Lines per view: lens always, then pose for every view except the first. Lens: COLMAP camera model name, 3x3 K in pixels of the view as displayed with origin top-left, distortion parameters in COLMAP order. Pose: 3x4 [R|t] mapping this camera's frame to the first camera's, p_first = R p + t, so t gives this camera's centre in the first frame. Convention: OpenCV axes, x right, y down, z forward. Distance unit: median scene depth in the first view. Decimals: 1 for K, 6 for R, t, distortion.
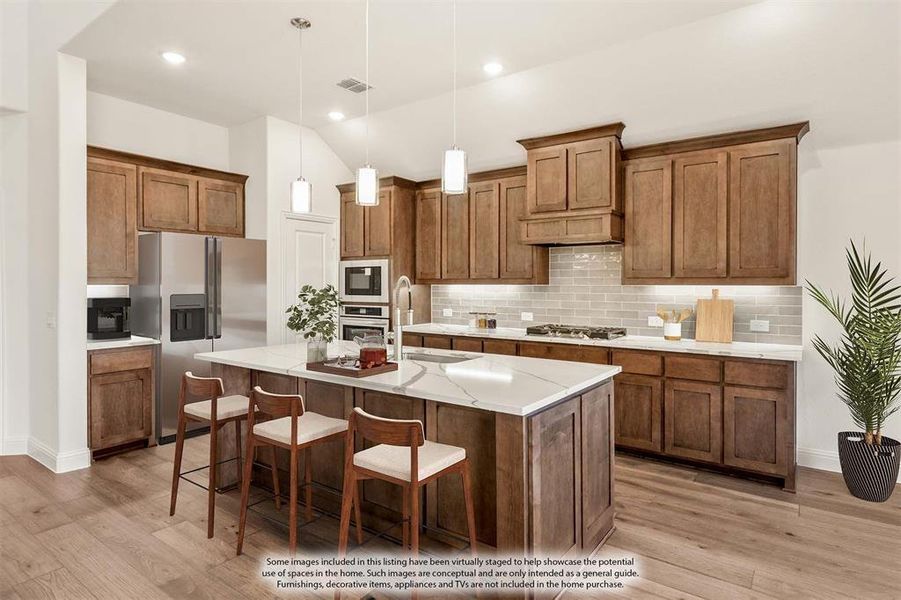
lens RADIAL K [[487.9, 0, 454.5], [0, 487.9, 292.8], [0, 0, 1]] dist [-0.005206, -0.000385]
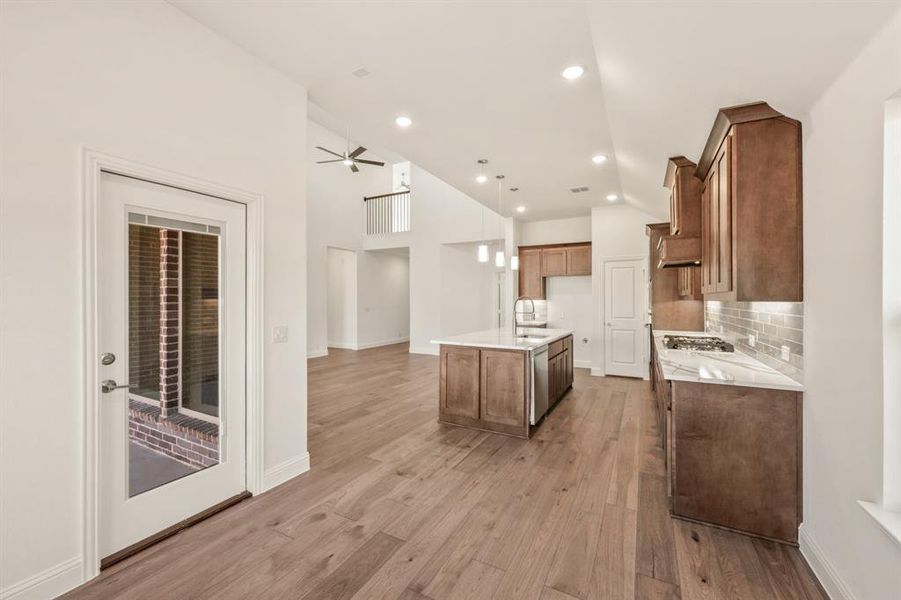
lens RADIAL K [[367.7, 0, 453.7], [0, 367.7, 298.1], [0, 0, 1]] dist [0.001194, 0.000256]
pose [[0.132073, -0.003126, -0.991235, 1.315685], [-0.015041, 0.999874, -0.005158, -0.013645], [0.991126, 0.015590, 0.132009, 0.446092]]
